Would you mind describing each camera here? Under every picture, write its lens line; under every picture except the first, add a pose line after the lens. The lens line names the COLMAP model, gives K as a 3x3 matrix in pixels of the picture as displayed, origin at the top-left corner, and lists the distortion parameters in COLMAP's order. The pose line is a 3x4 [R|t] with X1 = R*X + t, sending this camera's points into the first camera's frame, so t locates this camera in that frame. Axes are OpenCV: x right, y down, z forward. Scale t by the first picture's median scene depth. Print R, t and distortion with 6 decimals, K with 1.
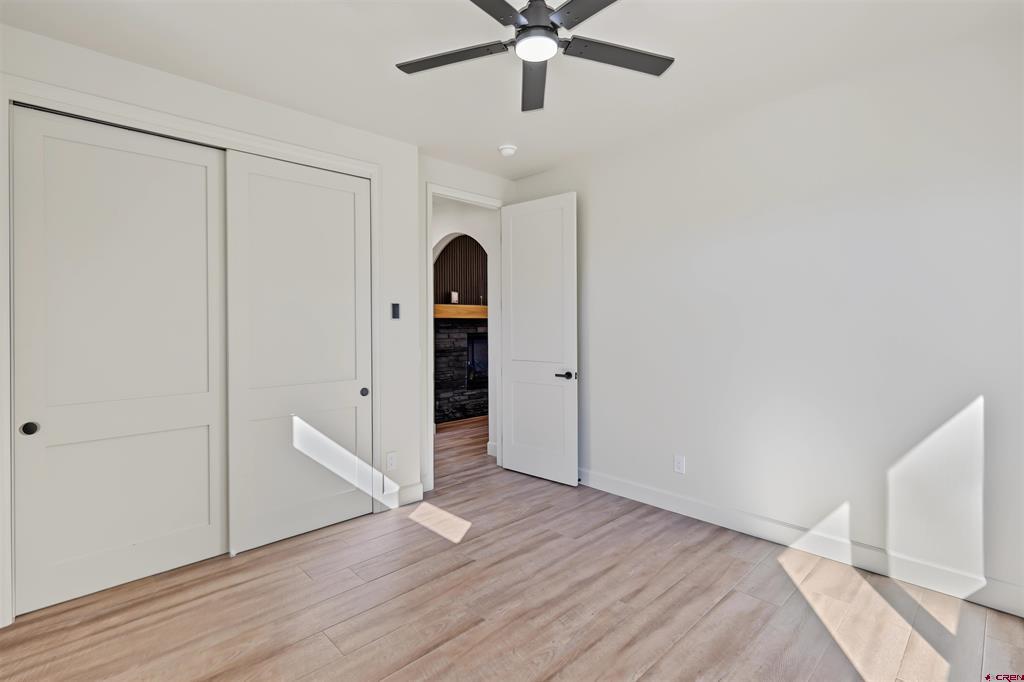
lens RADIAL K [[467.7, 0, 514.3], [0, 467.7, 324.8], [0, 0, 1]] dist [0.003803, -0.000417]
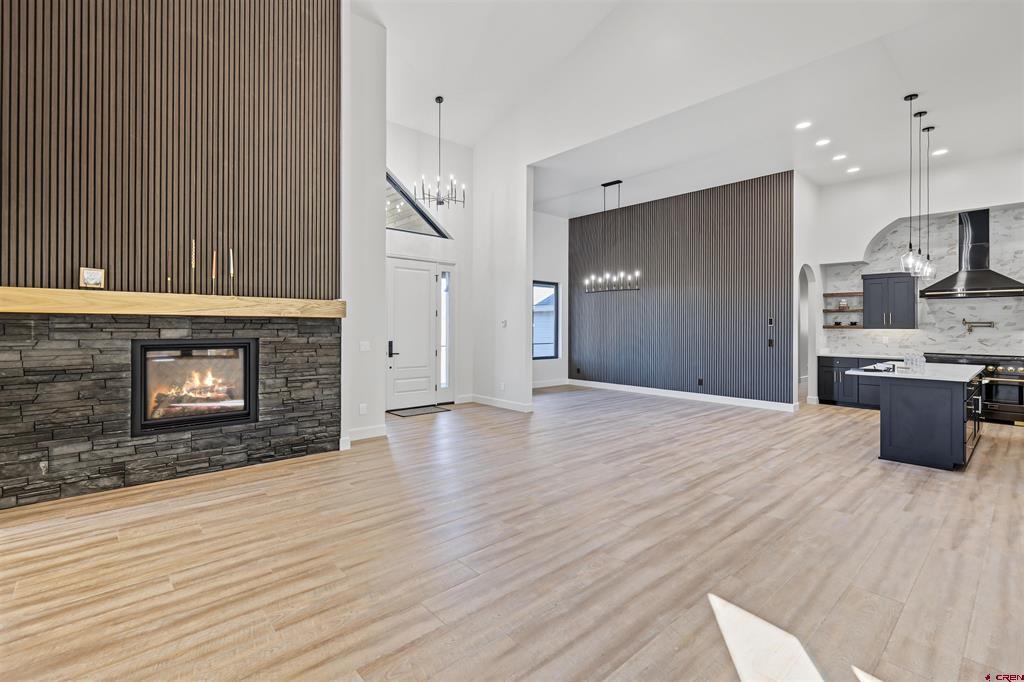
lens RADIAL K [[467.7, 0, 524.8], [0, 467.7, 326.8], [0, 0, 1]] dist [0.003803, -0.000417]
pose [[0.999921, 0.012433, 0.001990, 0.393876], [-0.012417, 0.999892, -0.007906, -0.000295], [-0.002088, 0.007881, 0.999967, 0.421140]]
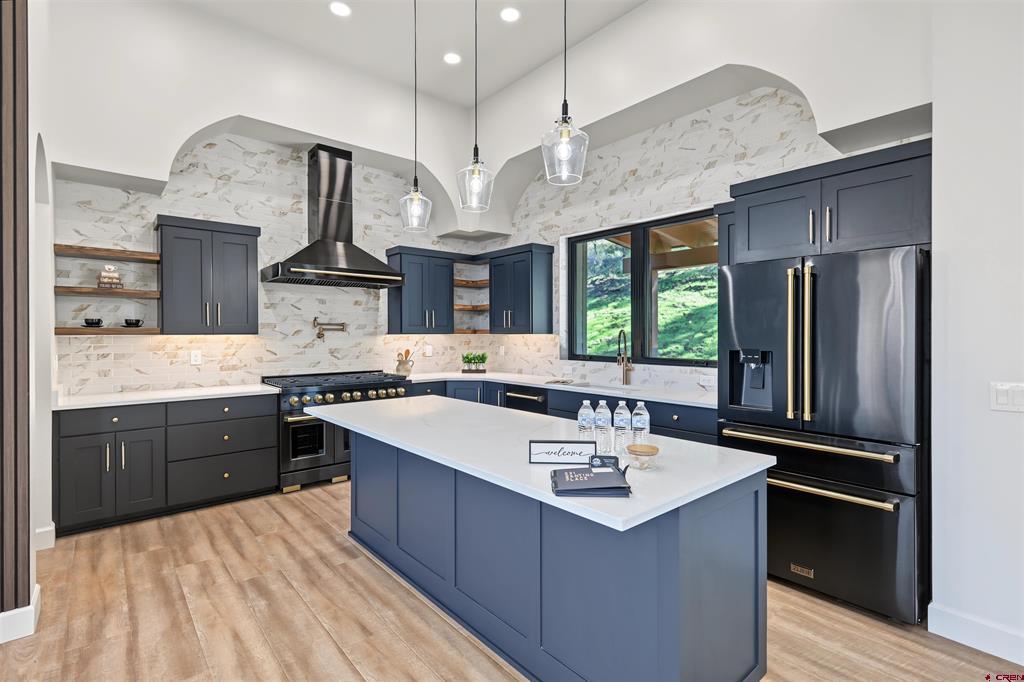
lens RADIAL K [[480.2, 0, 508.6], [0, 480.2, 336.3], [0, 0, 1]] dist [0.004973, 0.000523]
pose [[0.077749, -0.001438, 0.996972, 0.779457], [0.009099, 0.999958, 0.000733, -0.012049], [-0.996931, 0.009015, 0.077758, 1.263816]]
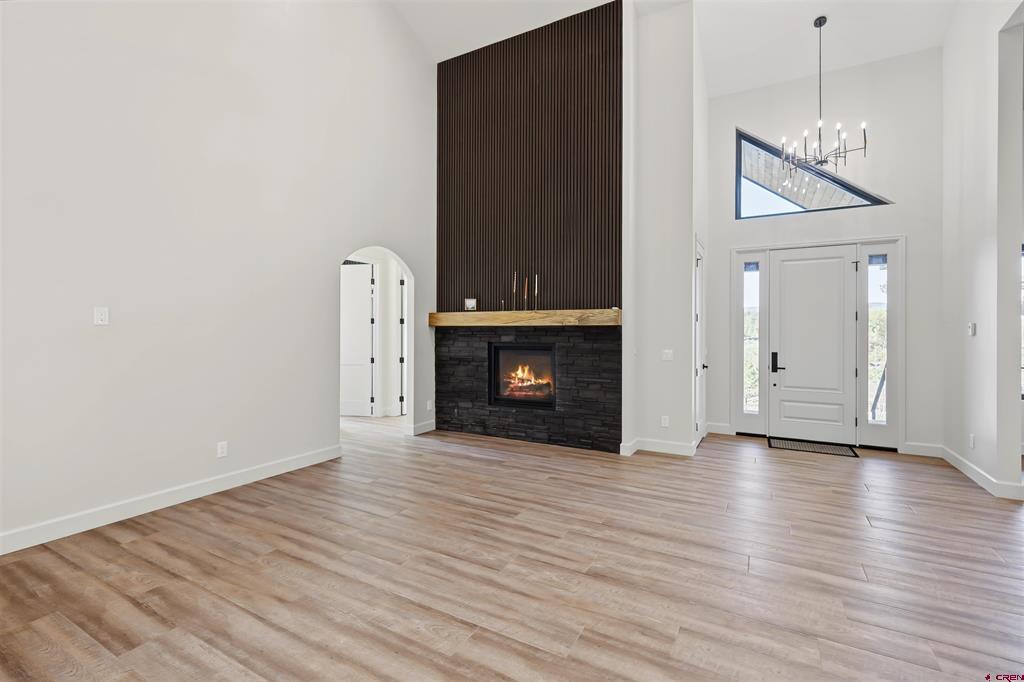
lens RADIAL K [[467.7, 0, 519.4], [0, 467.7, 328.6], [0, 0, 1]] dist [0.003803, -0.000417]
pose [[0.302897, 0.000462, -0.953023, 0.798960], [-0.014336, 0.999889, -0.004071, -0.006169], [0.952916, 0.014896, 0.302870, 0.794685]]
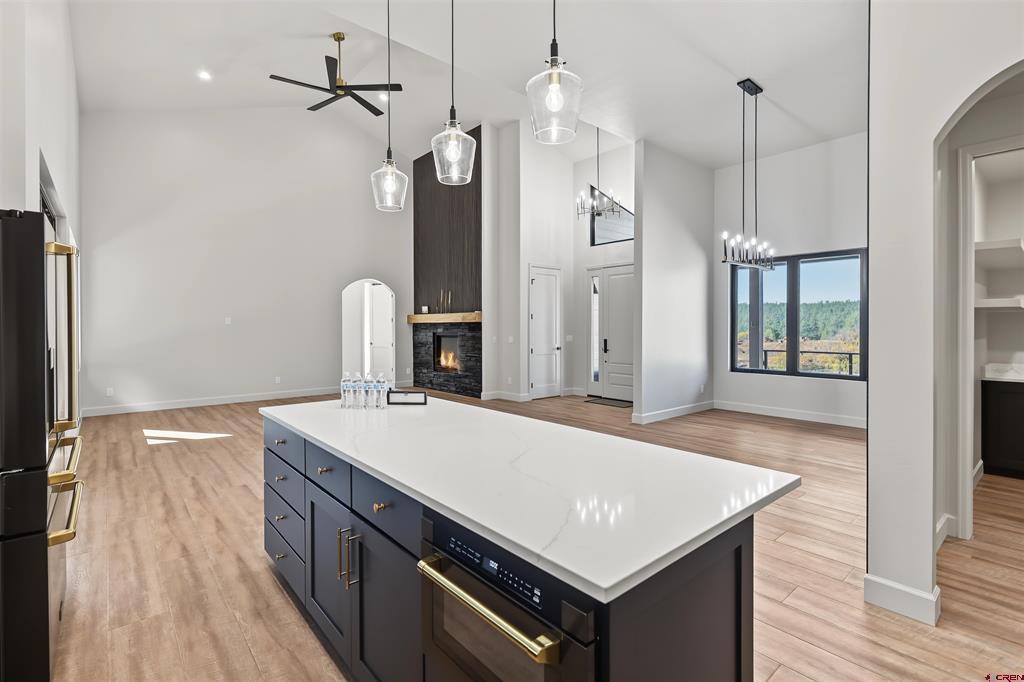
lens RADIAL K [[467.7, 0, 513.3], [0, 467.7, 326.2], [0, 0, 1]] dist [0.003803, -0.000417]
pose [[-0.060144, 0.002094, -0.998188, 1.409717], [-0.005901, 0.999980, 0.002453, -0.008686], [0.998172, 0.006038, -0.060130, 1.372149]]
